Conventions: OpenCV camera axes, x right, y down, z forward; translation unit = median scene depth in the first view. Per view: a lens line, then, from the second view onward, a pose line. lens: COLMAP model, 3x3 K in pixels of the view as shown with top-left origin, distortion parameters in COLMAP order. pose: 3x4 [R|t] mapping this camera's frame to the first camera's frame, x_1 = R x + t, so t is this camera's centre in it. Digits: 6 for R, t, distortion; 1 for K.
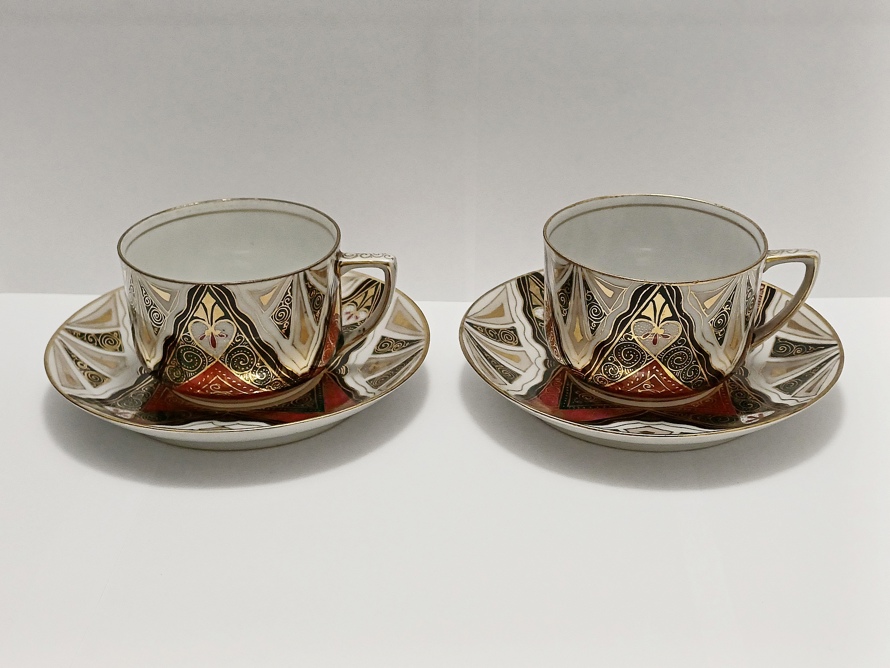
lens RADIAL K [[1322.9, 0, 456.9], [0, 1322.9, 365.3], [0, 0, 1]] dist [0.050832, 0.000000]
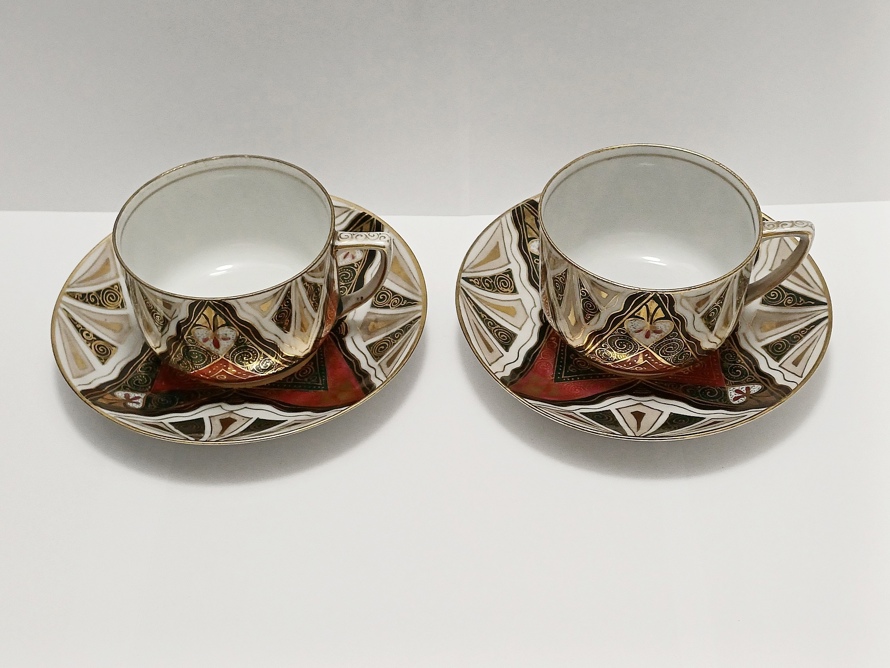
lens RADIAL K [[1322.9, 0, 456.6], [0, 1322.9, 347.4], [0, 0, 1]] dist [0.050832, 0.000000]
pose [[0.999761, -0.021849, 0.000548, 0.001000], [0.020619, 0.951161, 0.308005, -0.301897], [-0.007251, -0.307920, 0.951384, 0.022075]]
